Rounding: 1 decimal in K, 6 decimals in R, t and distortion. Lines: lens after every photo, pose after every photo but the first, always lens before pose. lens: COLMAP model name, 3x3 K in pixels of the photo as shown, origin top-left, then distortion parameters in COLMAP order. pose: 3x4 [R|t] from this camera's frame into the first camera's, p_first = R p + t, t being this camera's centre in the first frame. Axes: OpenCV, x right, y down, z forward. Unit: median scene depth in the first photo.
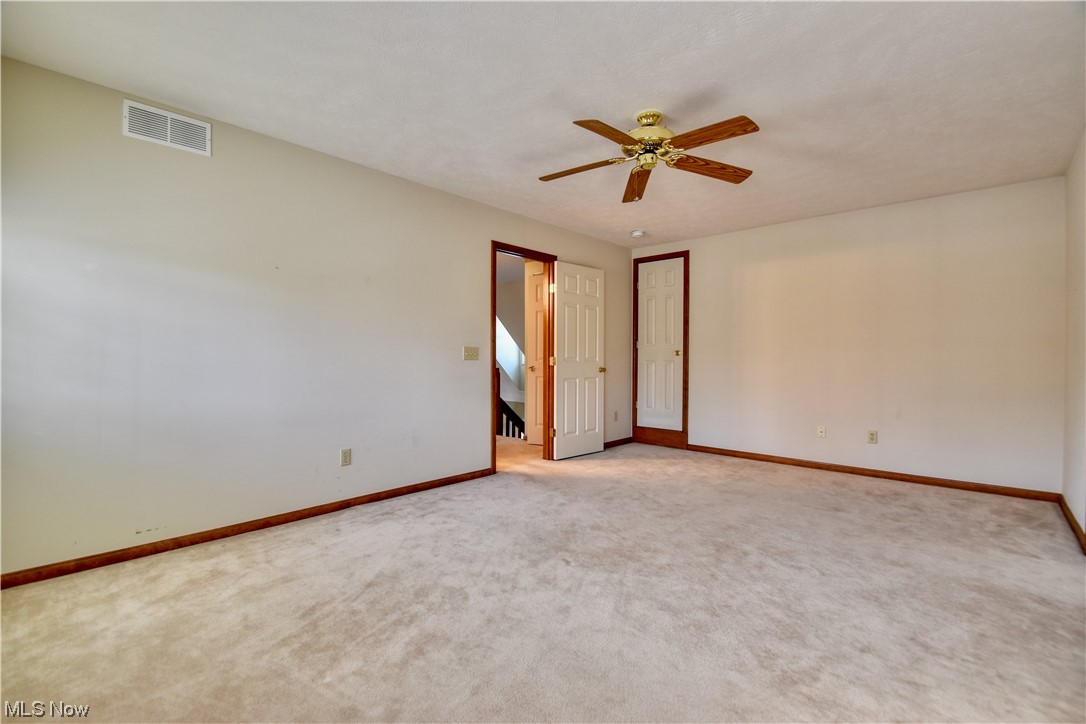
lens RADIAL K [[478.1, 0, 541.3], [0, 478.1, 360.2], [0, 0, 1]] dist [0.009676, -0.012889]
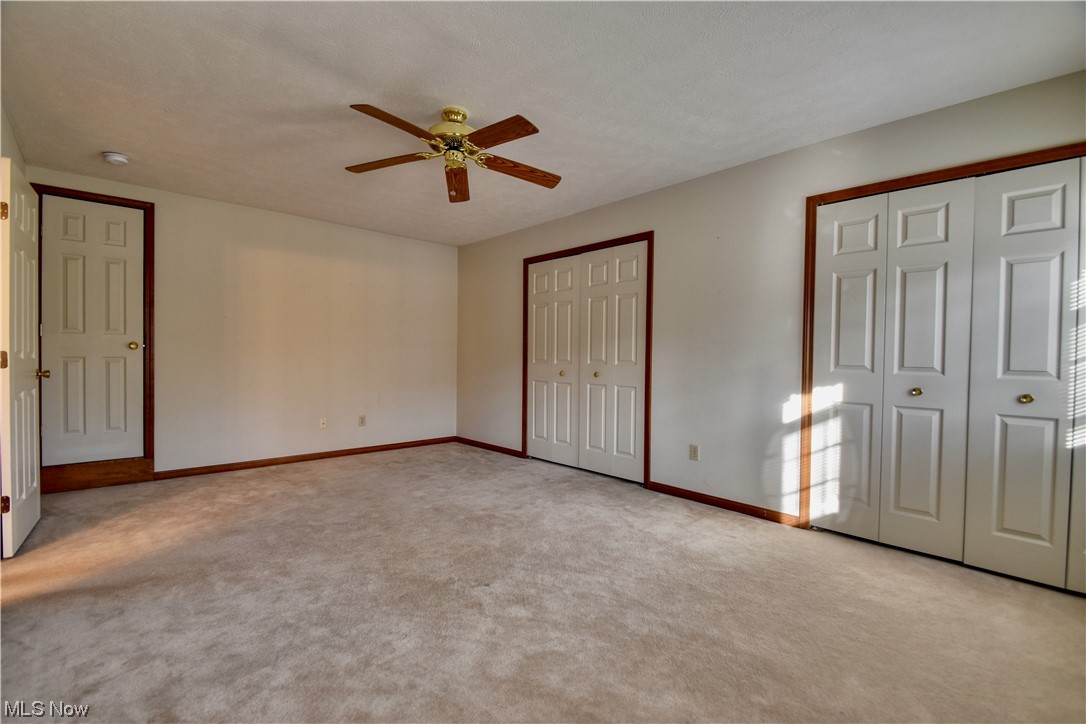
lens RADIAL K [[478.1, 0, 542.8], [0, 478.1, 360.2], [0, 0, 1]] dist [0.009676, -0.012889]
pose [[0.075740, -0.011116, 0.997066, -0.632891], [-0.004911, 0.999922, 0.011521, -0.008454], [-0.997115, -0.005769, 0.075680, 0.624273]]
